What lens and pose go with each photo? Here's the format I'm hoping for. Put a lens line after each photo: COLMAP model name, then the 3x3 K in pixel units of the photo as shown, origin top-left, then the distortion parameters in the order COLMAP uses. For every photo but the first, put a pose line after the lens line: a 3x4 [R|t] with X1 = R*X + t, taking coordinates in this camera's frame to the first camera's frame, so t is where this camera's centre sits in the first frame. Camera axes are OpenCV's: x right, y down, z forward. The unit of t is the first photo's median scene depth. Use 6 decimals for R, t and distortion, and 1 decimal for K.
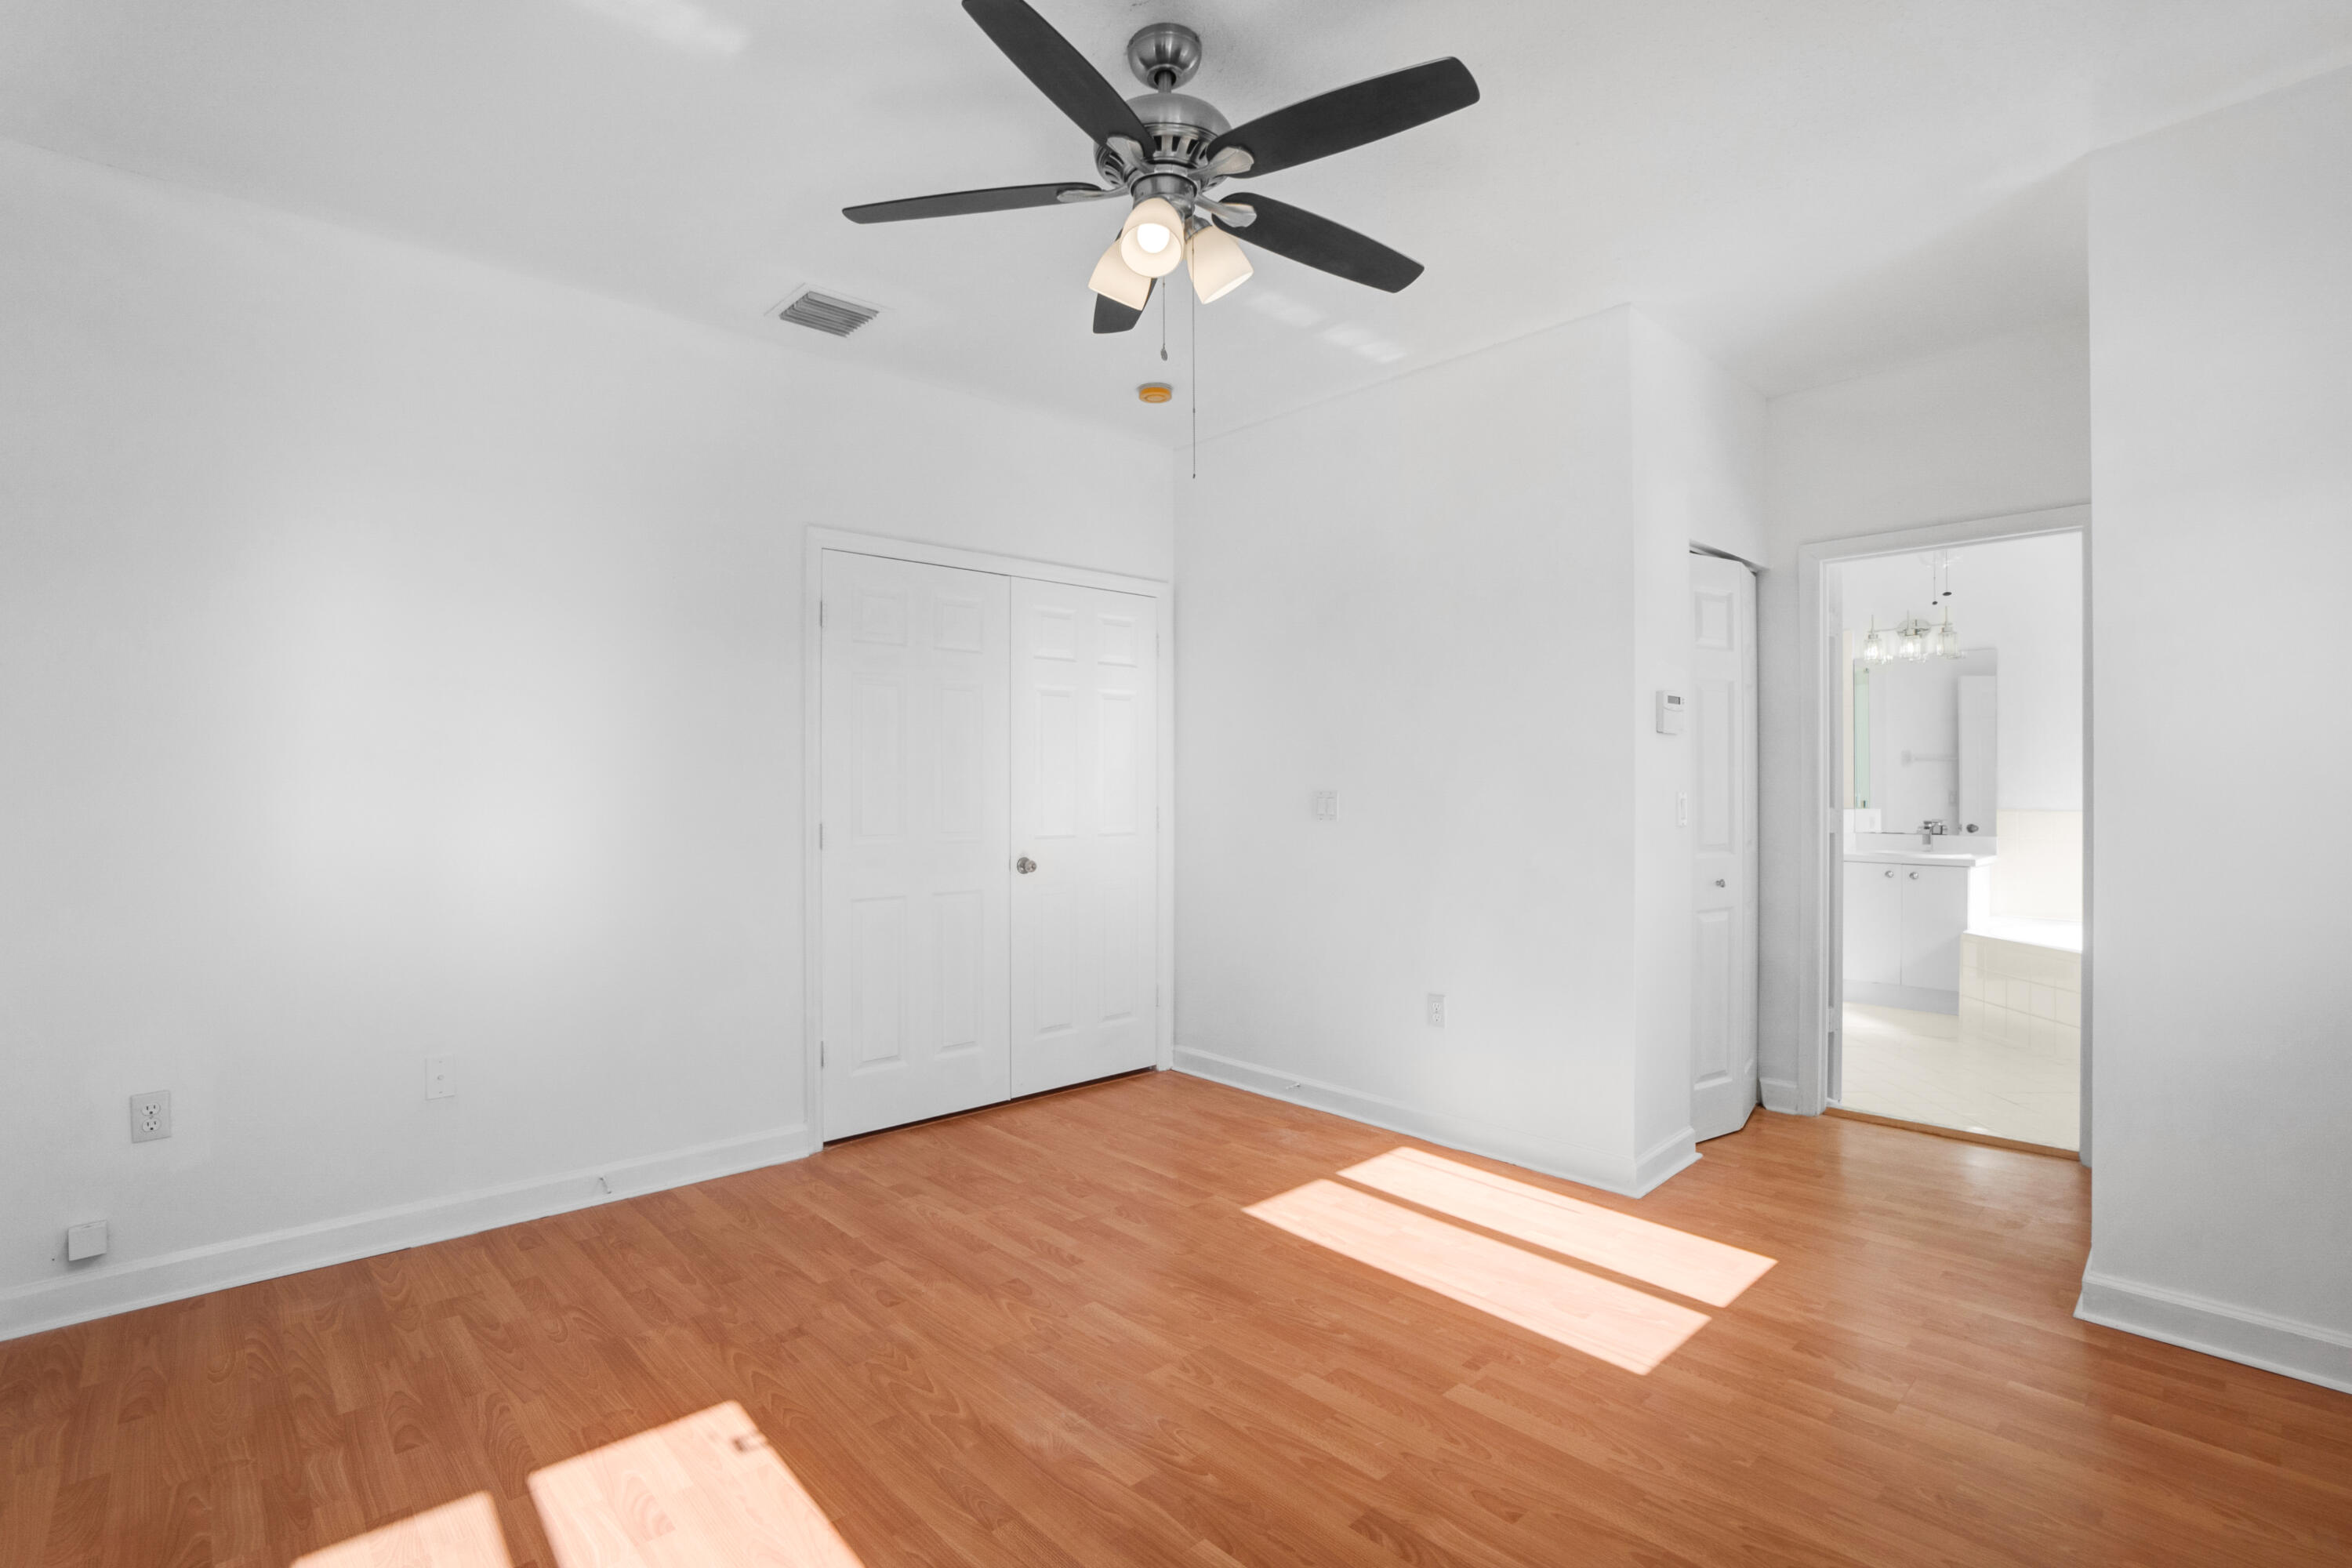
lens RADIAL K [[1102.0, 0, 1164.4], [0, 1102.0, 769.4], [0, 0, 1]] dist [-0.057048, 0.021642]
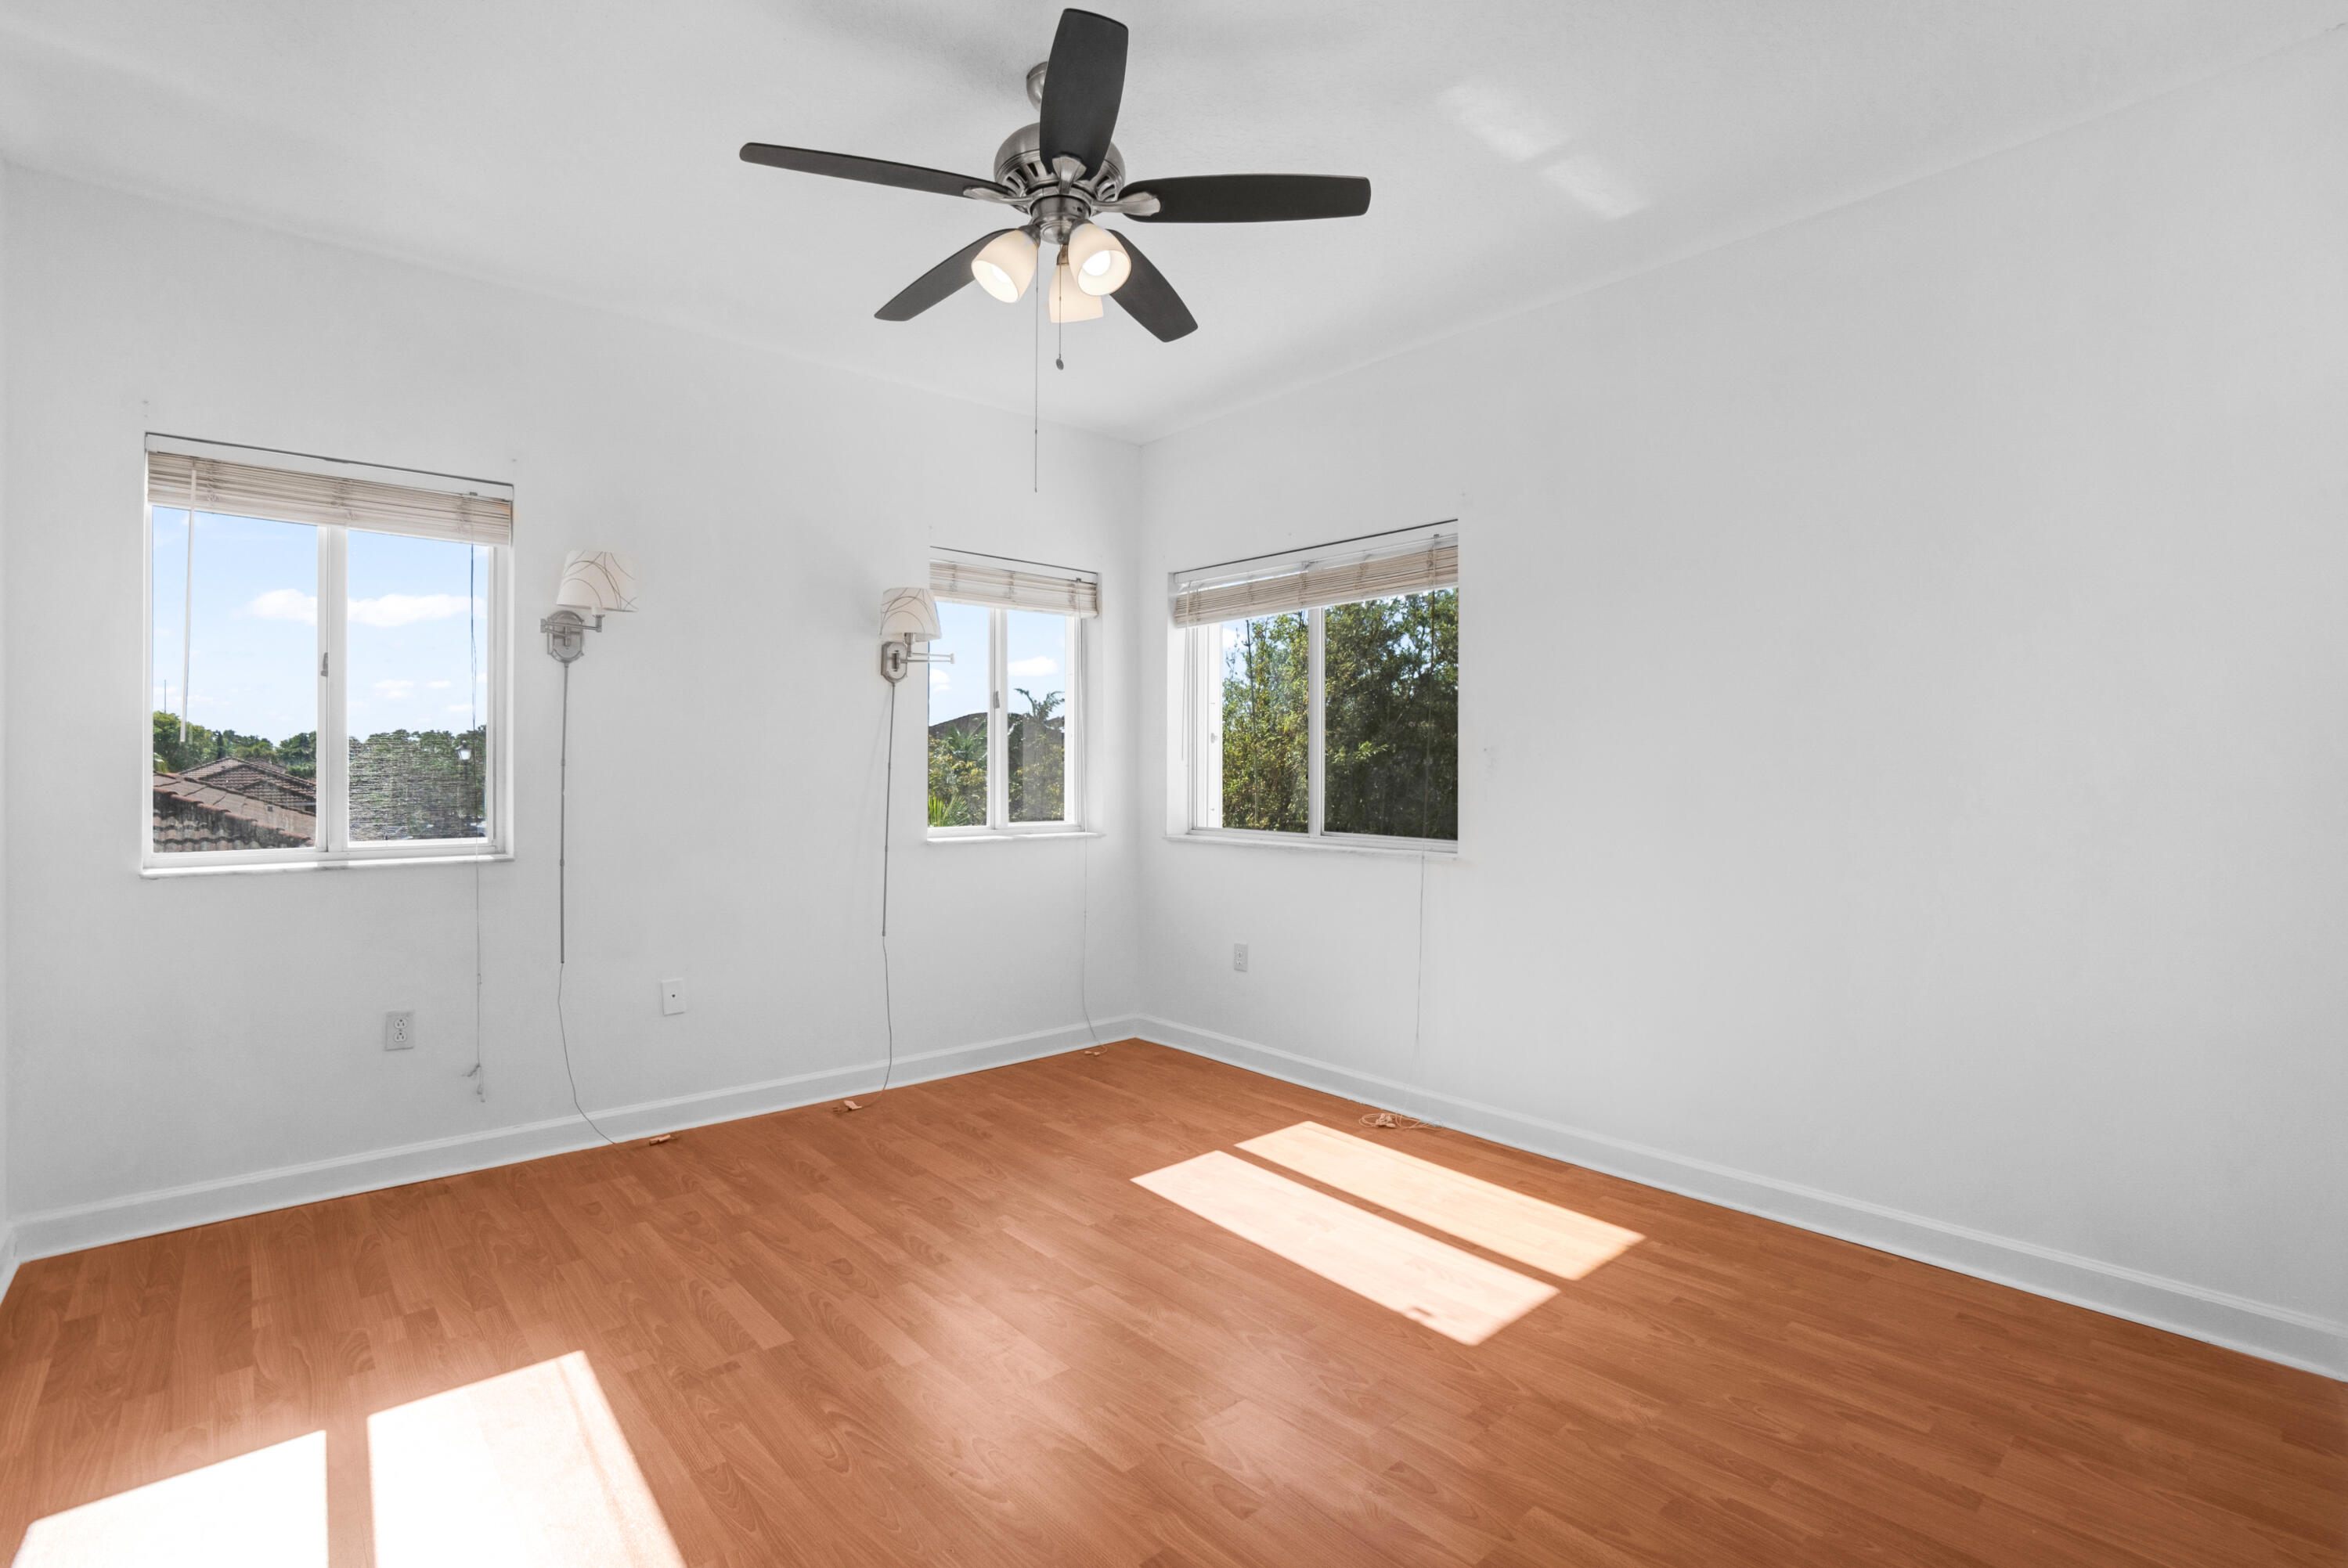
lens RADIAL K [[1100.1, 0, 1162.4], [0, 1100.1, 769.4], [0, 0, 1]] dist [-0.057048, 0.021642]
pose [[-0.999670, -0.003797, 0.025406, -0.126069], [-0.003944, 0.999976, -0.005716, 0.027602], [-0.025383, -0.005814, -0.999661, 2.057862]]
